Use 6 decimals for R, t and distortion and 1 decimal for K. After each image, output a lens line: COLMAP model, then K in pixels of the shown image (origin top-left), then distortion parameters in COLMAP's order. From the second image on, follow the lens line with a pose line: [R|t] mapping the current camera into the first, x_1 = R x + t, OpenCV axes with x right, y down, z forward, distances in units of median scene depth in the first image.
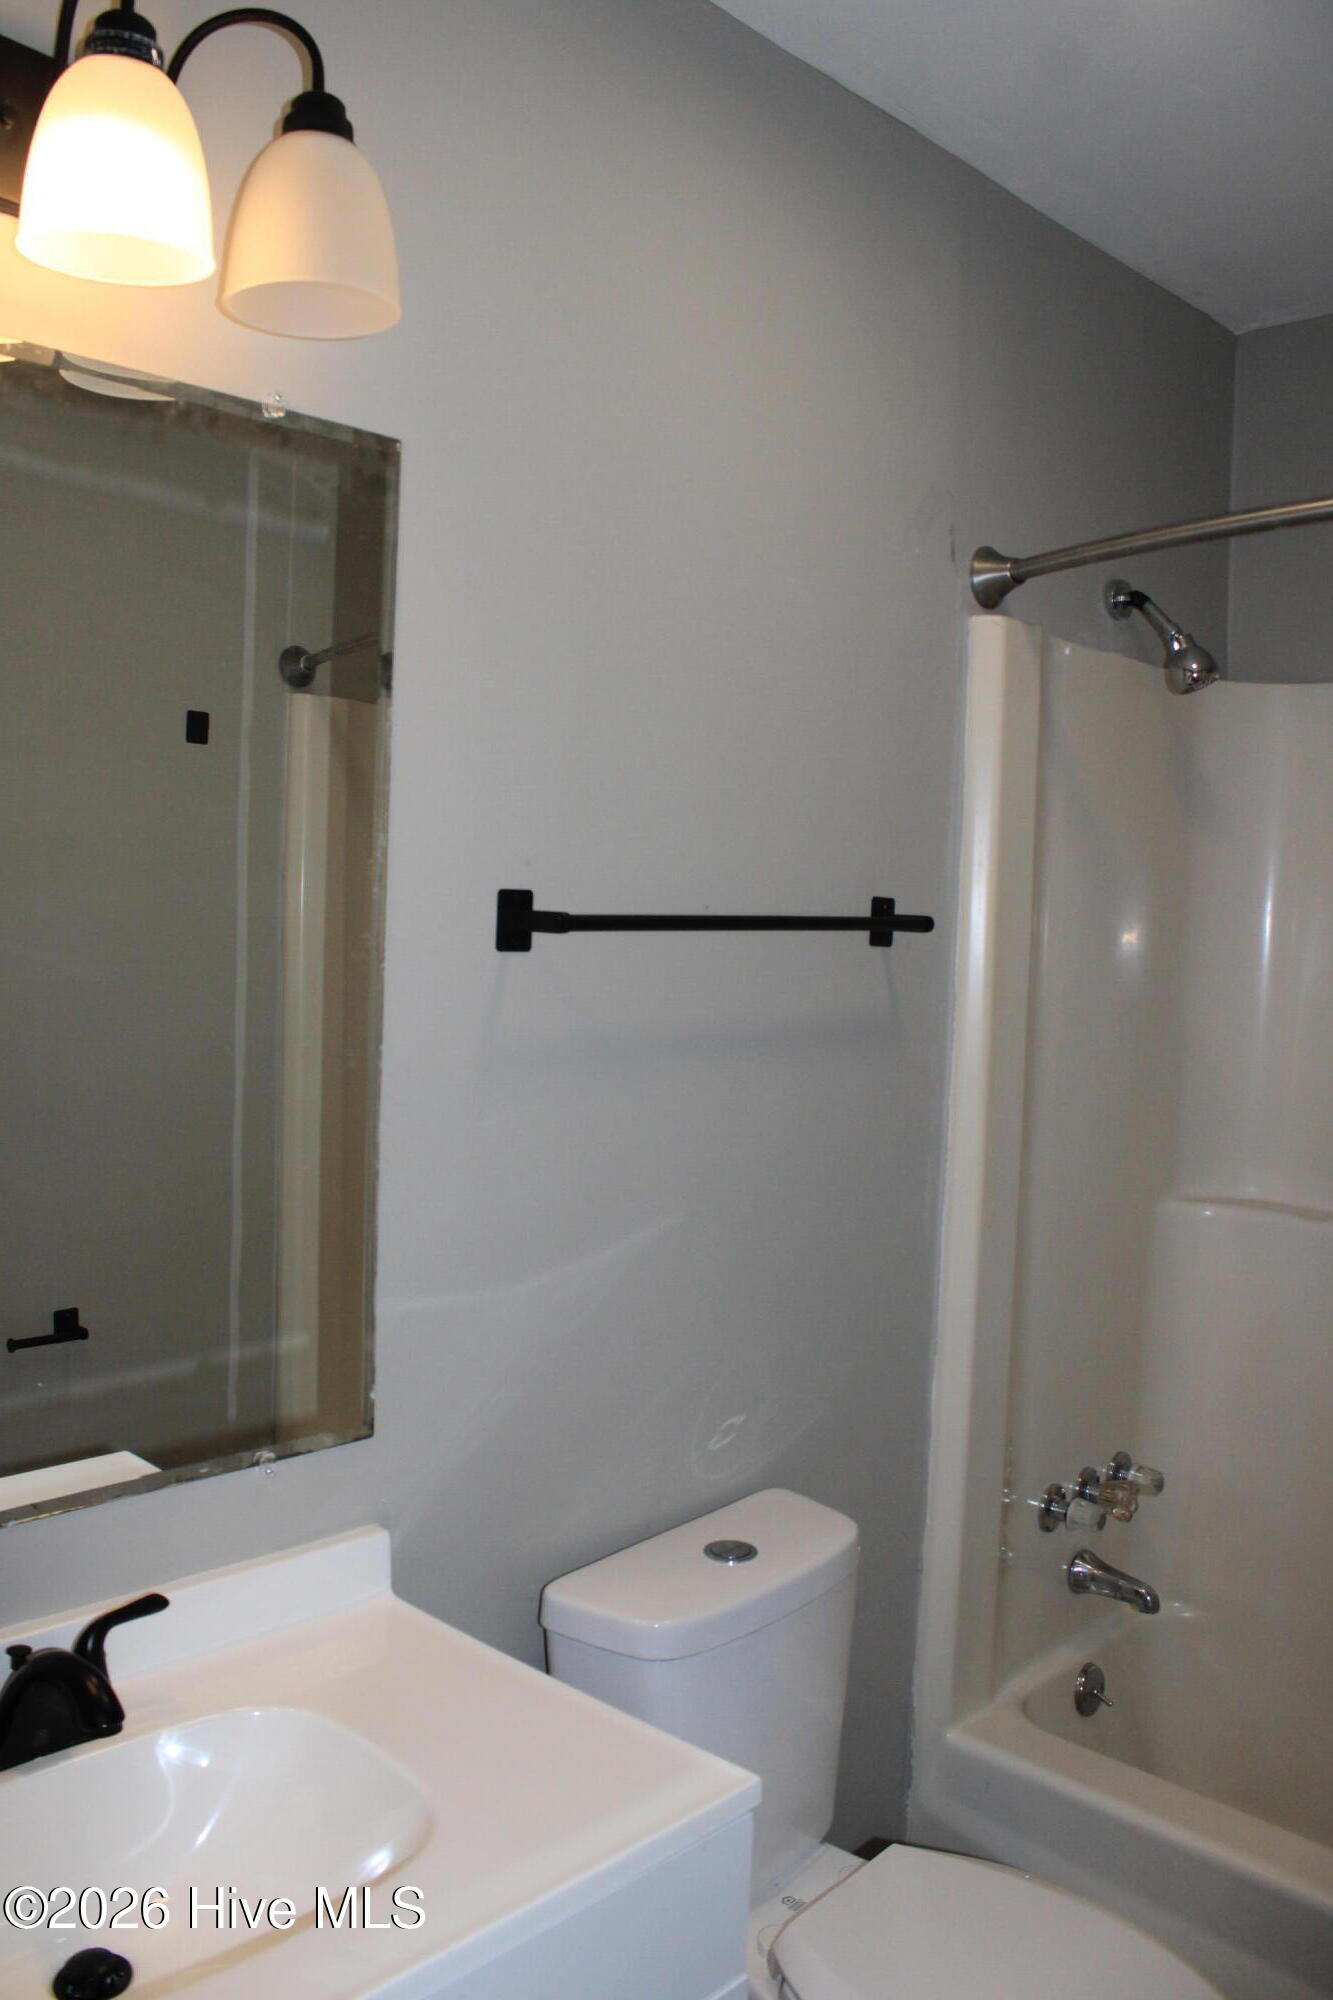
lens RADIAL K [[1696.1, 0, 640.5], [0, 1696.1, 993.0], [0, 0, 1]] dist [-0.166385, 0.156180]
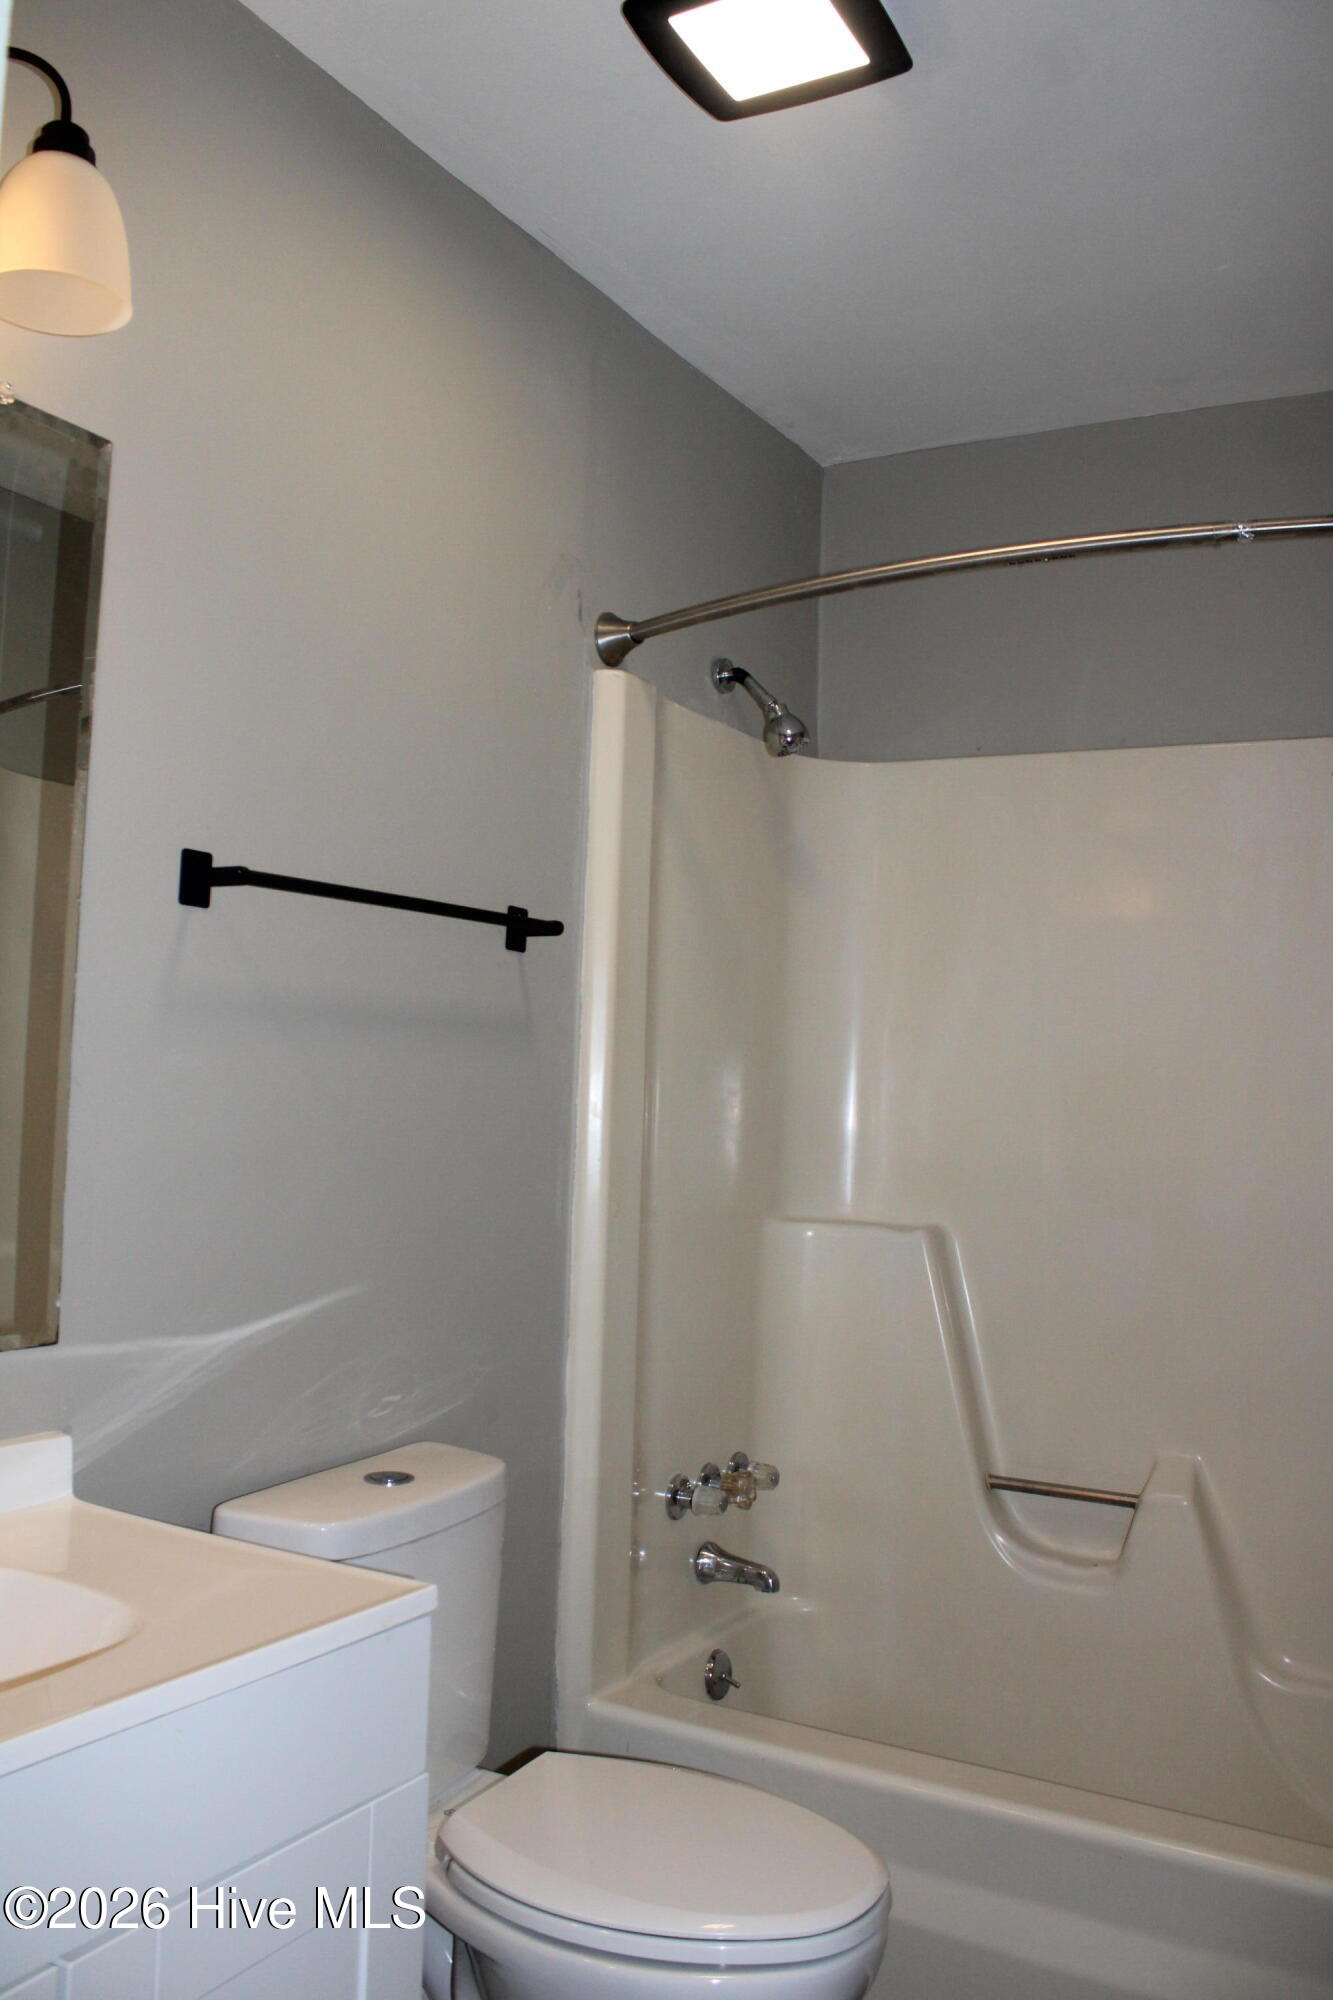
lens RADIAL K [[1715.8, 0, 666.5], [0, 1715.8, 1000.0], [0, 0, 1]] dist [-0.161867, 0.147911]
pose [[0.970609, 0.012207, 0.240351, -0.028404], [0.013411, 0.994417, -0.104665, 0.109114], [-0.240286, 0.104813, 0.965027, -0.096054]]
